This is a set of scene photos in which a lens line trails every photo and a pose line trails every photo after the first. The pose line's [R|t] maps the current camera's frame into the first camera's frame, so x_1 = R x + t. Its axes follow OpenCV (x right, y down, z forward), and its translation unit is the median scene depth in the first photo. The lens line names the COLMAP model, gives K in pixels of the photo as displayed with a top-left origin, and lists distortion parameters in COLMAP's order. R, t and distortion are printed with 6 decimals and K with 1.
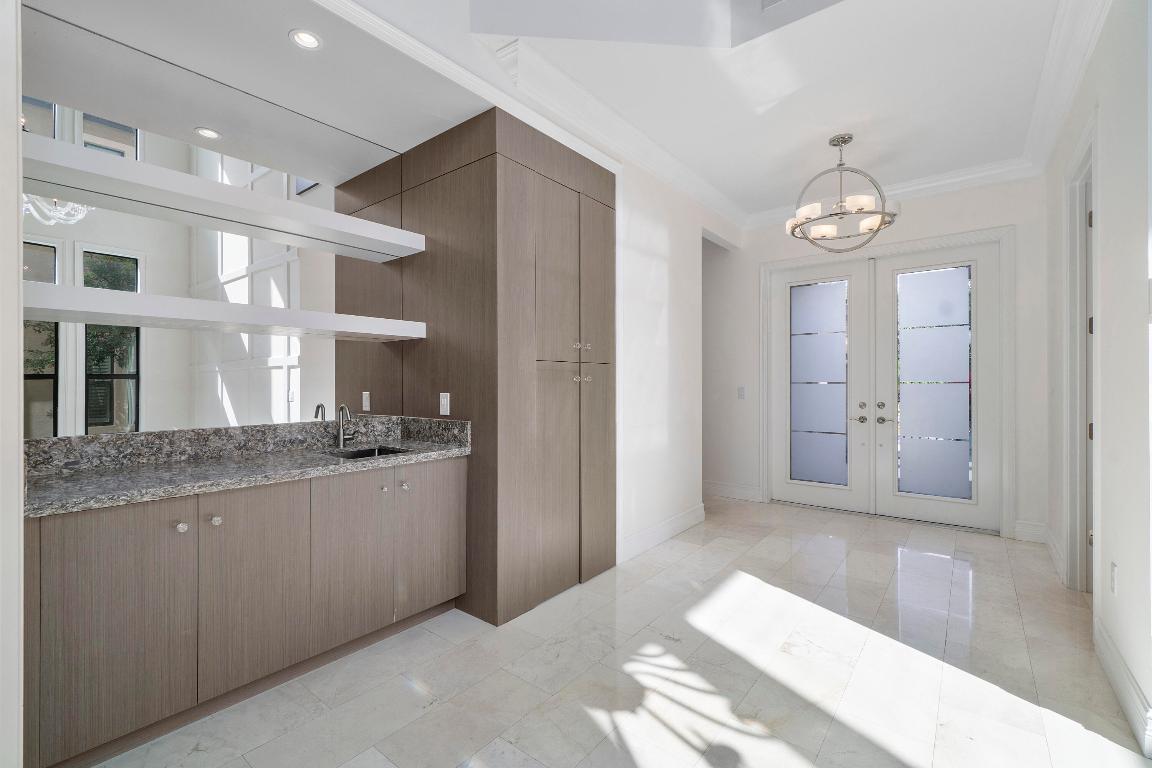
lens RADIAL K [[499.2, 0, 569.9], [0, 499.2, 385.5], [0, 0, 1]] dist [0.000206, -0.000485]
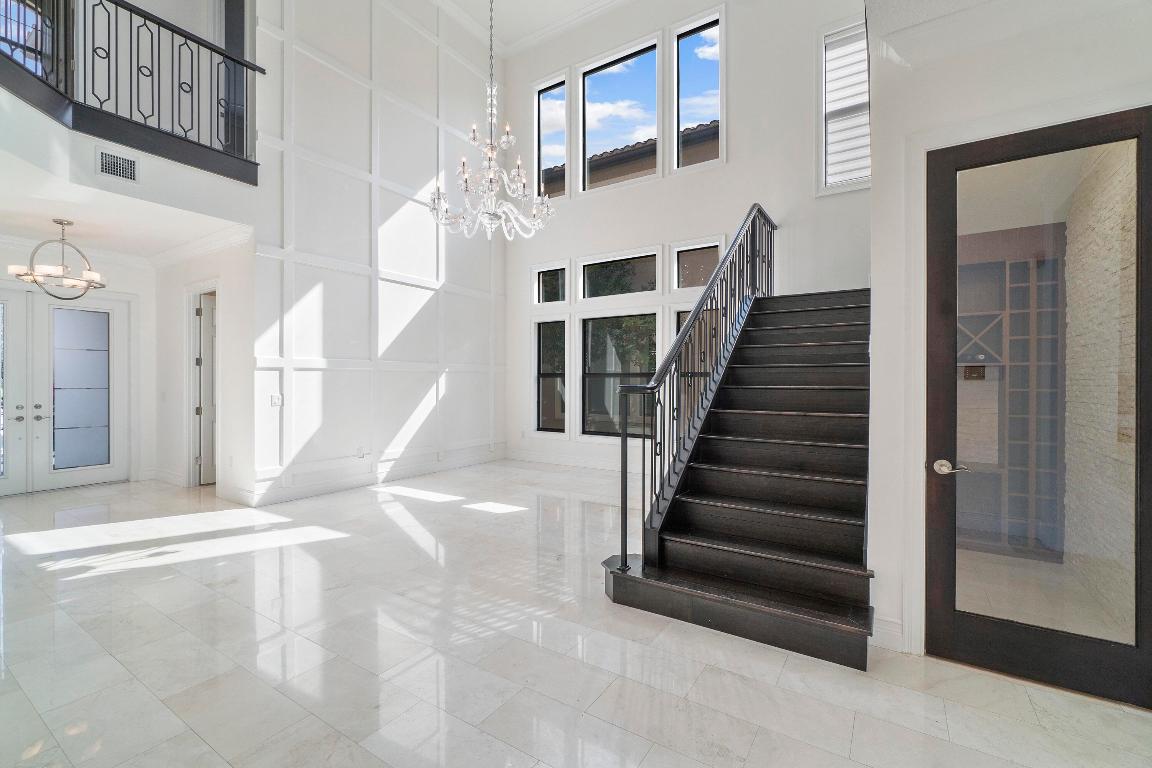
lens RADIAL K [[499.2, 0, 579.1], [0, 499.2, 381.6], [0, 0, 1]] dist [0.000206, -0.000485]
pose [[-0.100444, -0.005658, 0.994927, -1.501179], [0.005559, 0.999965, 0.006248, -0.046441], [-0.994927, 0.006158, -0.100409, -0.500251]]
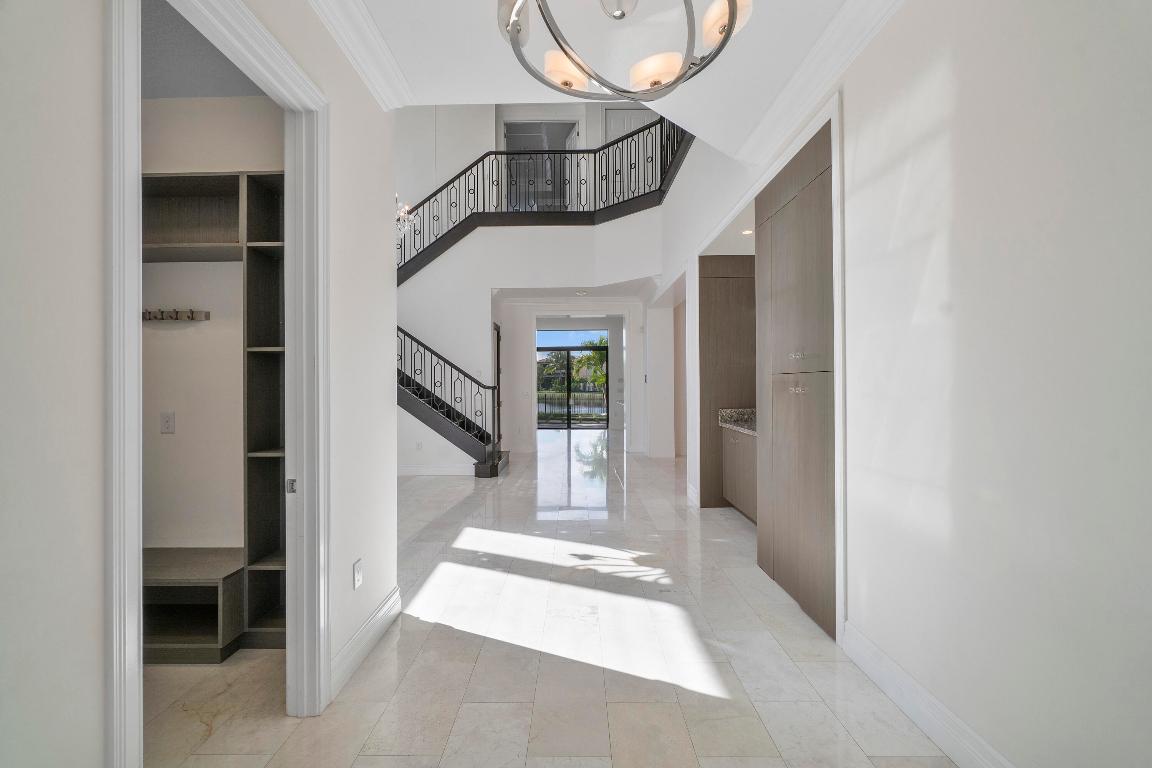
lens RADIAL K [[499.2, 0, 576.0], [0, 499.2, 381.9], [0, 0, 1]] dist [0.000206, -0.000485]
pose [[-0.779713, 0.004929, -0.626117, 1.194710], [0.003498, 0.999988, 0.003517, -0.043688], [0.626127, 0.000552, -0.779721, 1.861718]]
